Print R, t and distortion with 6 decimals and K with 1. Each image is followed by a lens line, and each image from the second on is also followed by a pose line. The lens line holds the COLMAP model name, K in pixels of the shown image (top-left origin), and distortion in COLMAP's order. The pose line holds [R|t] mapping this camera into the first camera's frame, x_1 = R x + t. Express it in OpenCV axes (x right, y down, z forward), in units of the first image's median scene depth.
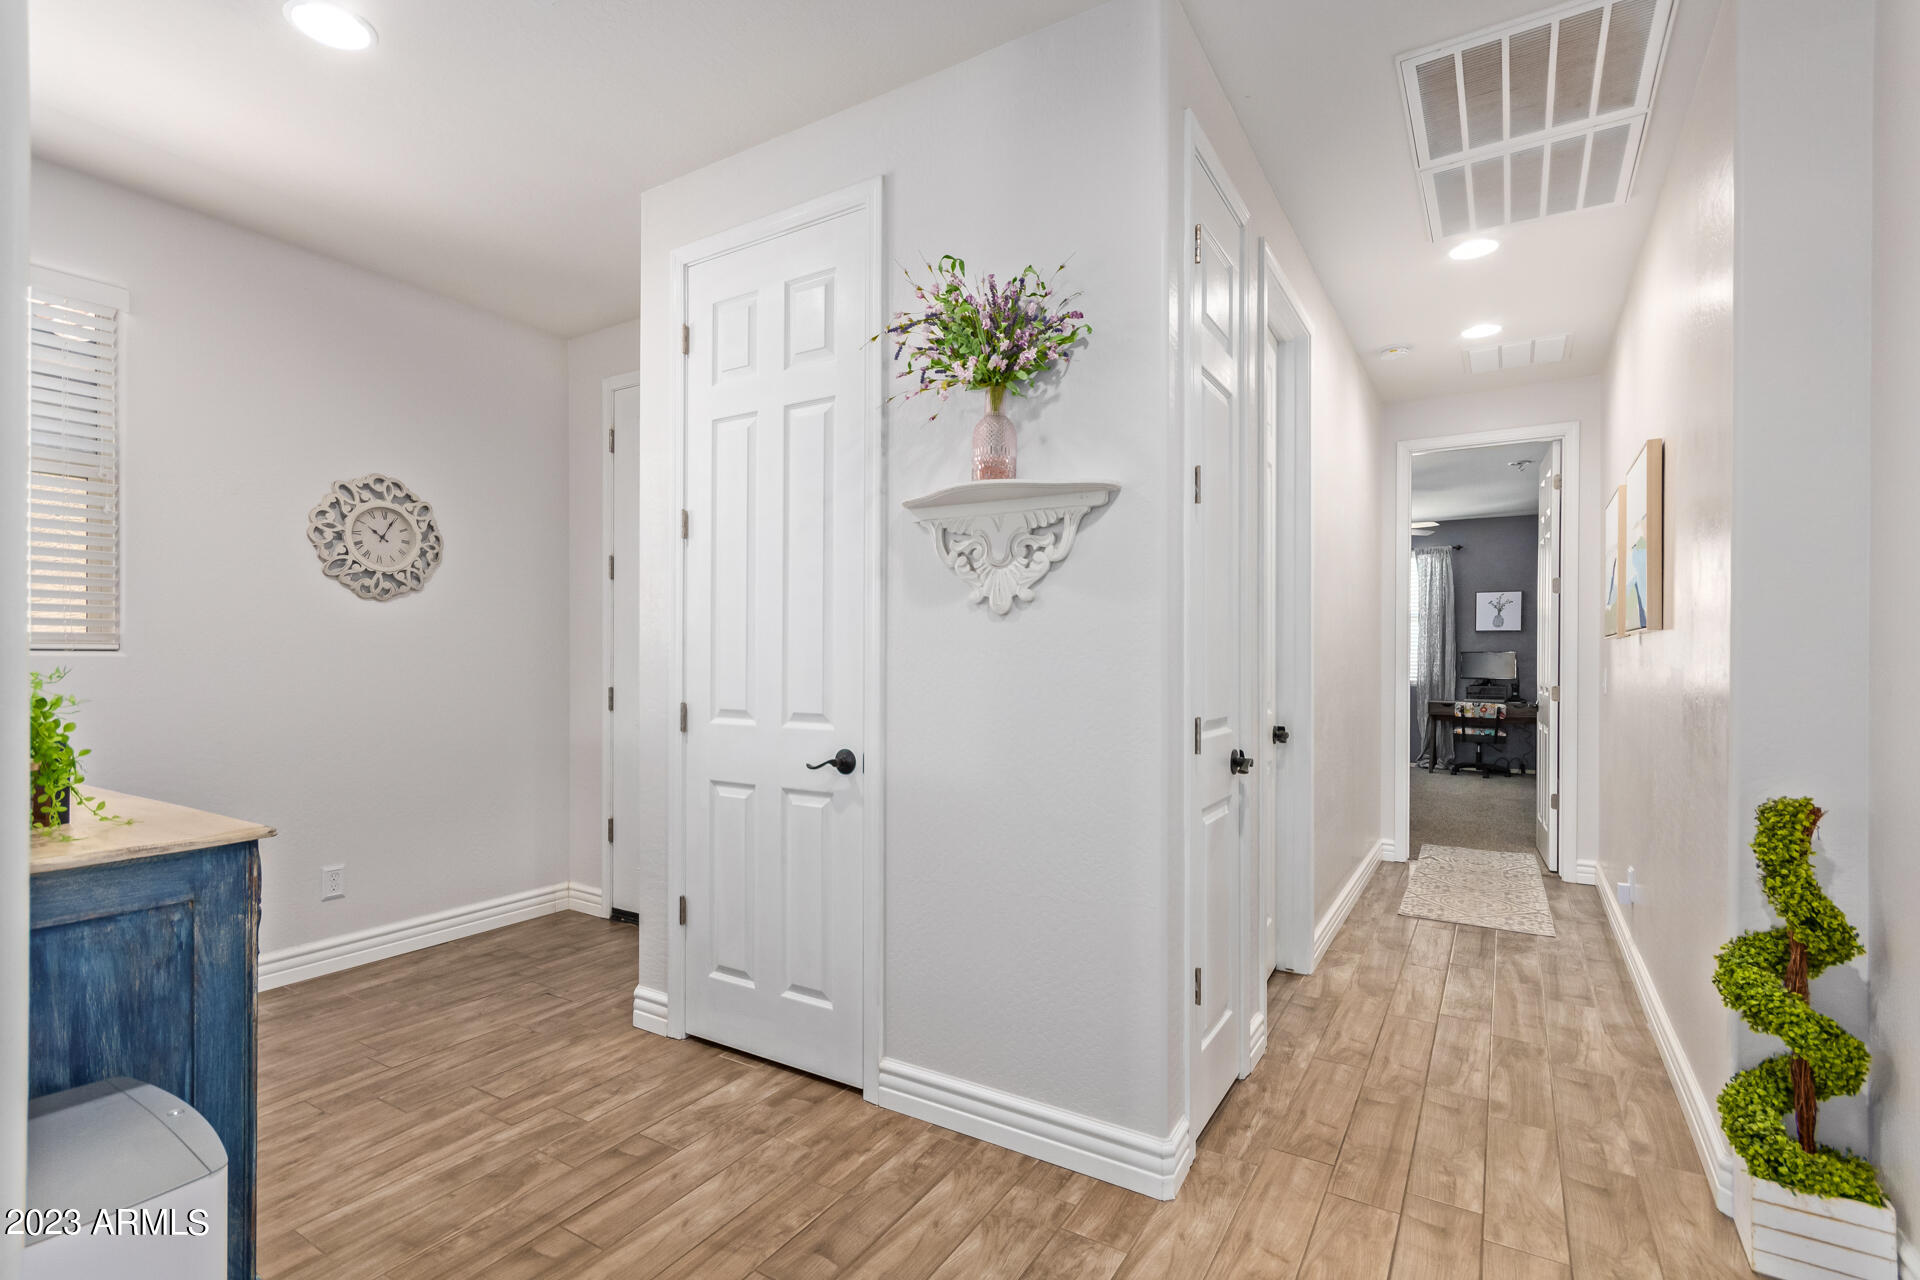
lens RADIAL K [[885.3, 0, 957.7], [0, 885.3, 654.0], [0, 0, 1]] dist [0.007252, -0.001076]
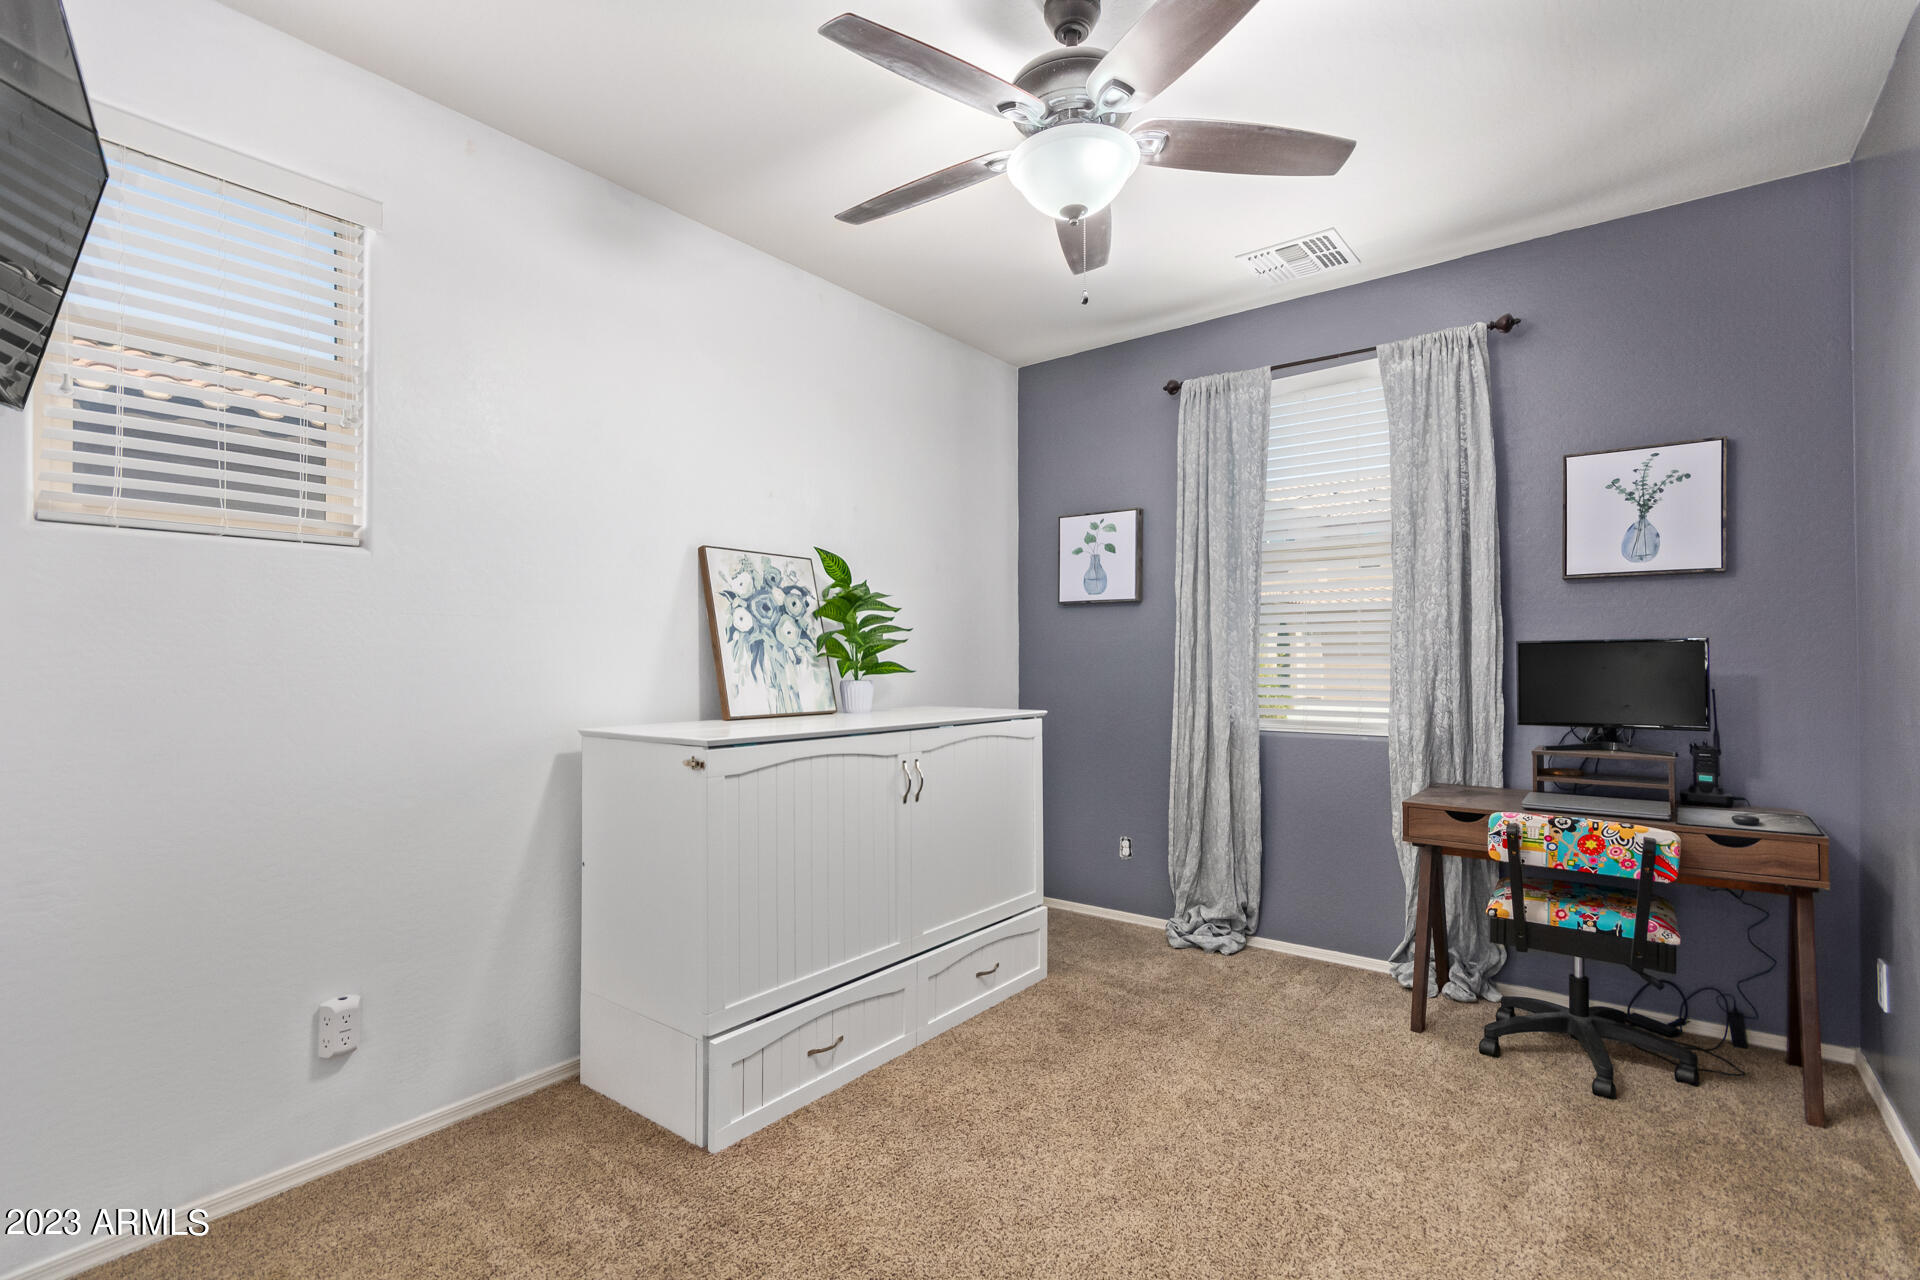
lens RADIAL K [[885.3, 0, 957.7], [0, 885.3, 654.0], [0, 0, 1]] dist [0.007252, -0.001076]
pose [[0.994777, -0.014989, -0.100965, 0.414988], [0.015059, 0.999887, -0.000065, -0.000788], [0.100955, -0.001456, 0.994890, 0.687663]]
